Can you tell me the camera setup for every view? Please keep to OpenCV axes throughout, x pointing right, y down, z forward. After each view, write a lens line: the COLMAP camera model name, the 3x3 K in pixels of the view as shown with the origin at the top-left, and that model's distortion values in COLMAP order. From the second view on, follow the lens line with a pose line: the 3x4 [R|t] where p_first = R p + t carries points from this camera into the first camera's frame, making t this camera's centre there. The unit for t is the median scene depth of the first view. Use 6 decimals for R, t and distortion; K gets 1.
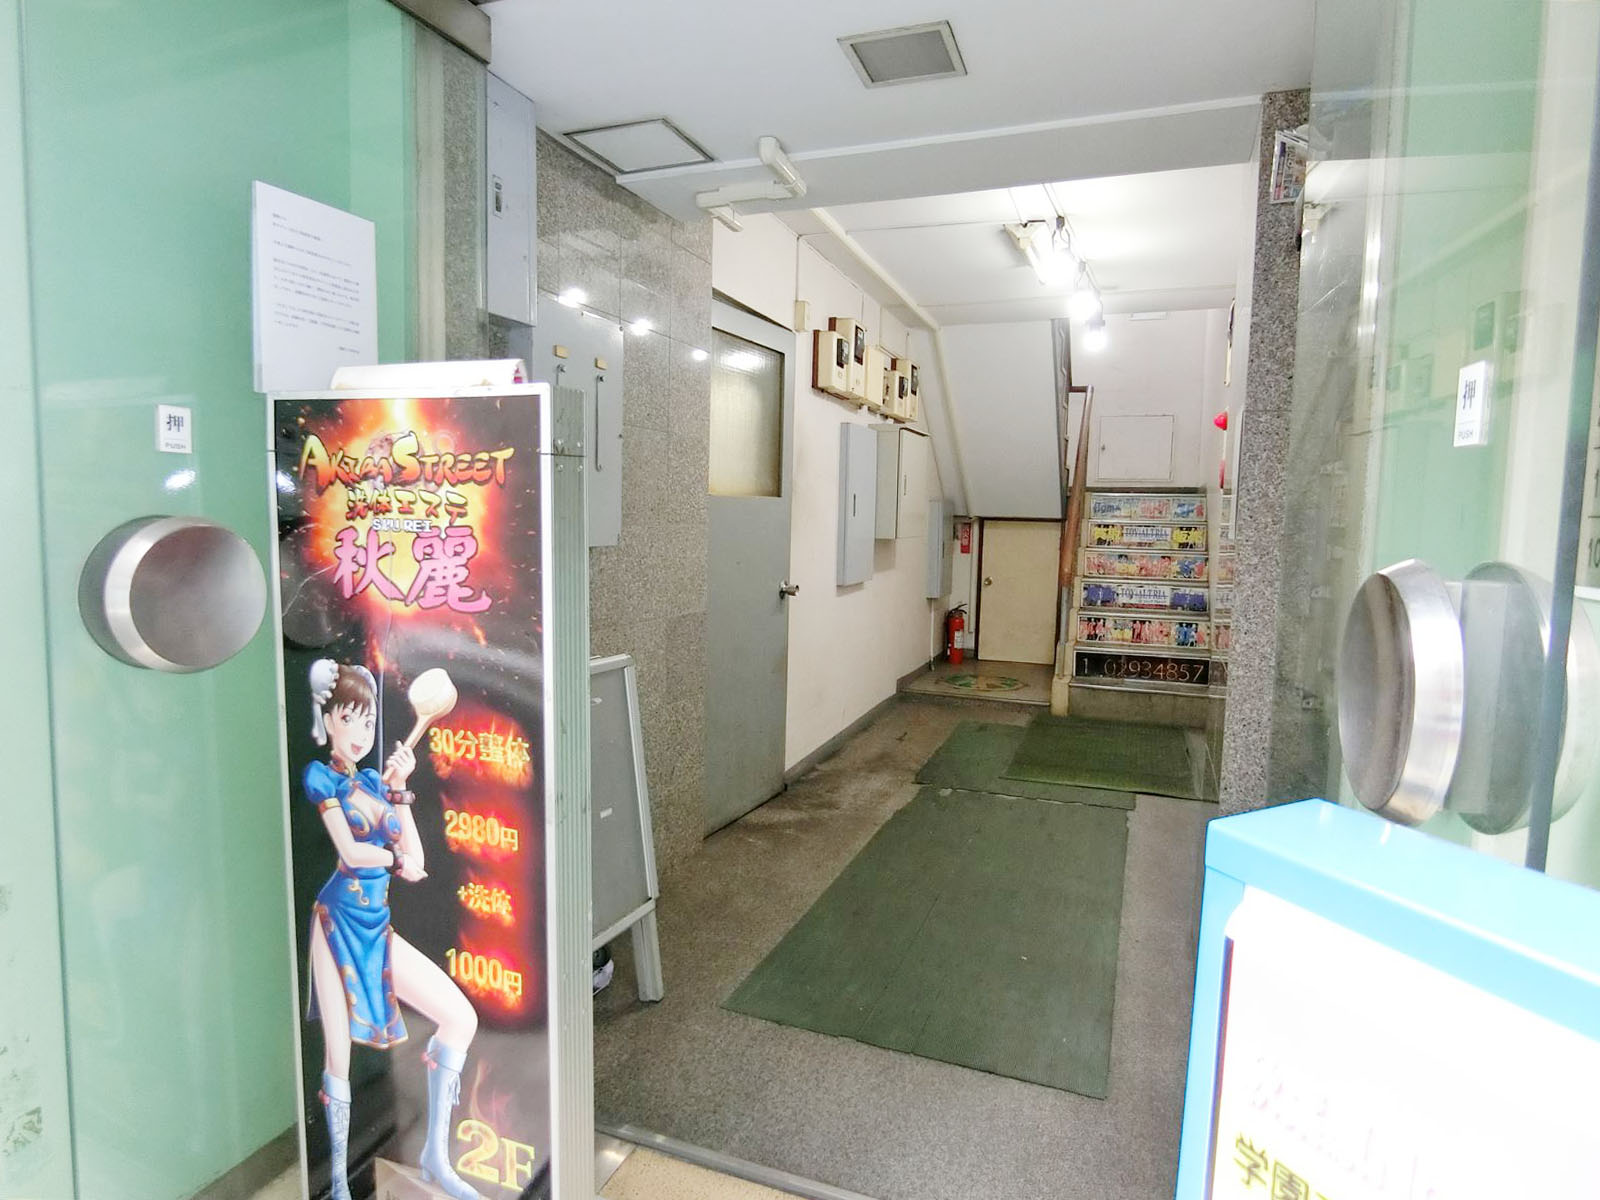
lens RADIAL K [[904.2, 0, 799.7], [0, 904.2, 608.1], [0, 0, 1]] dist [-0.017648, -0.001508]
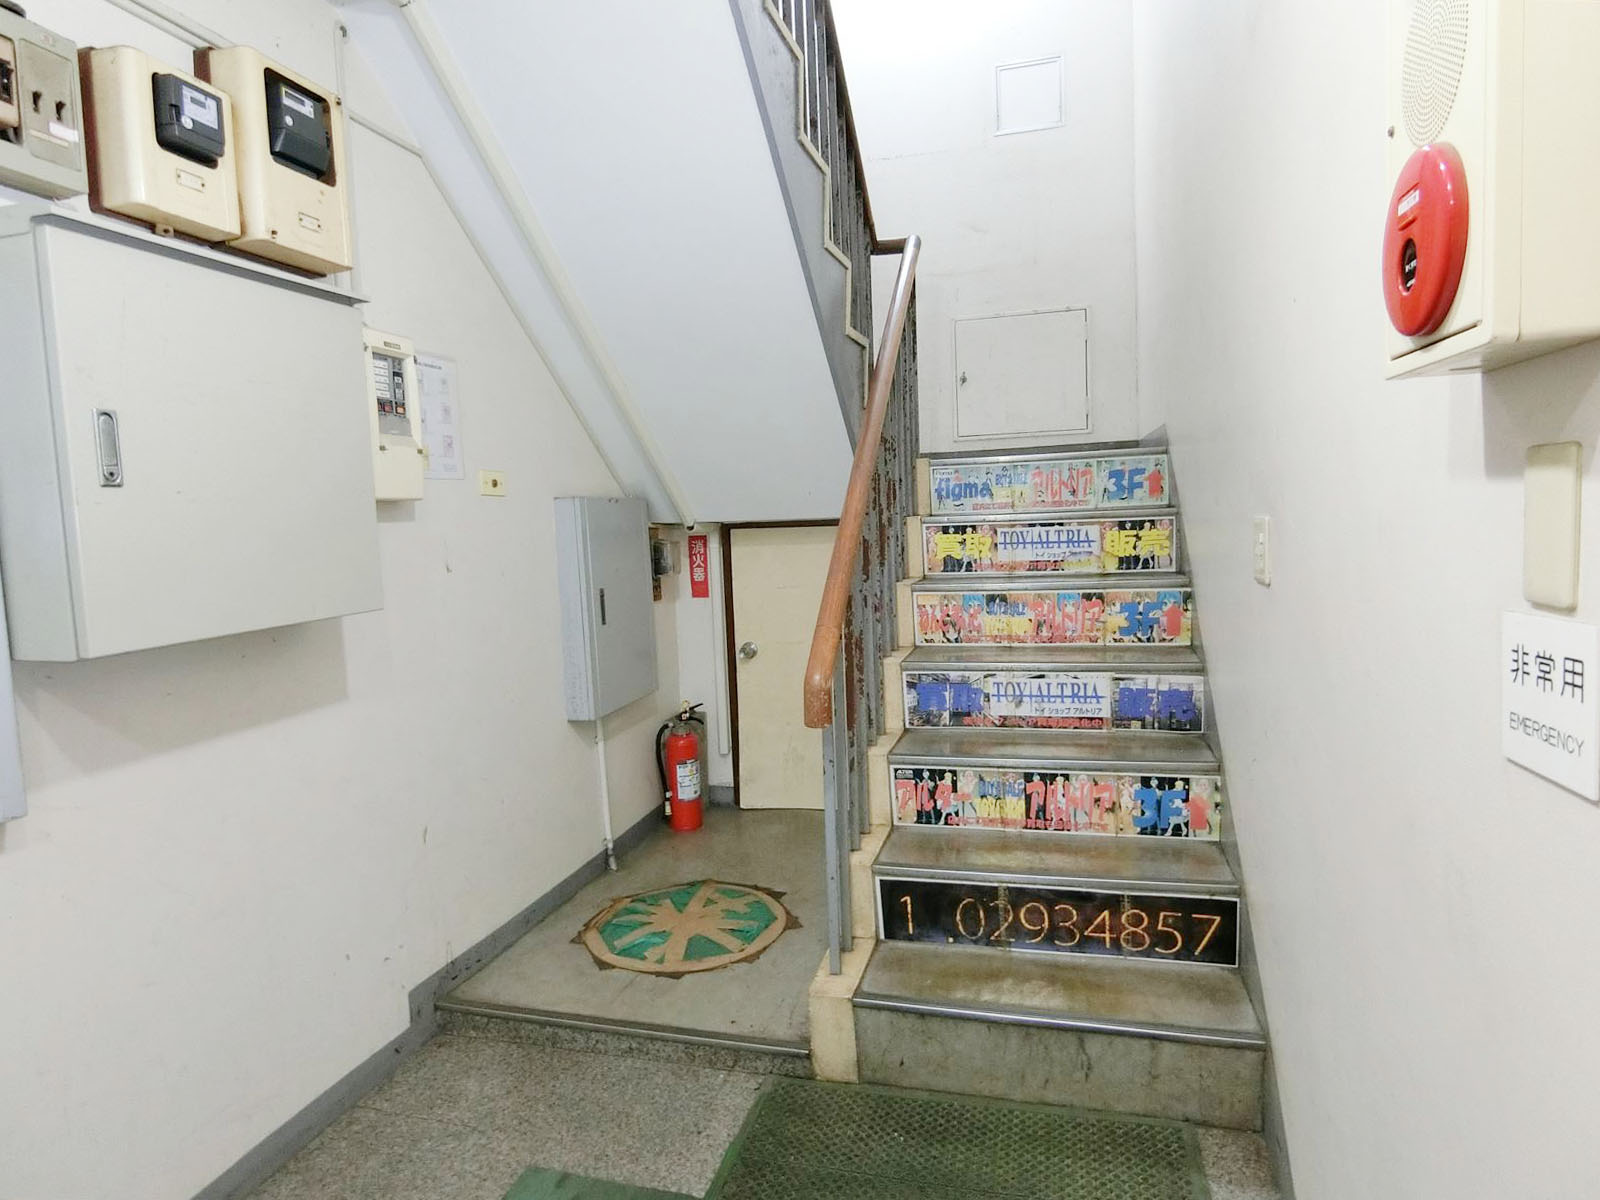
lens RADIAL K [[904.2, 0, 799.1], [0, 904.2, 587.3], [0, 0, 1]] dist [-0.017648, -0.001508]
pose [[0.994806, -0.072045, 0.071904, 0.215332], [0.073097, 0.997251, -0.012103, -0.059931], [-0.070834, 0.017296, 0.997338, 0.529602]]
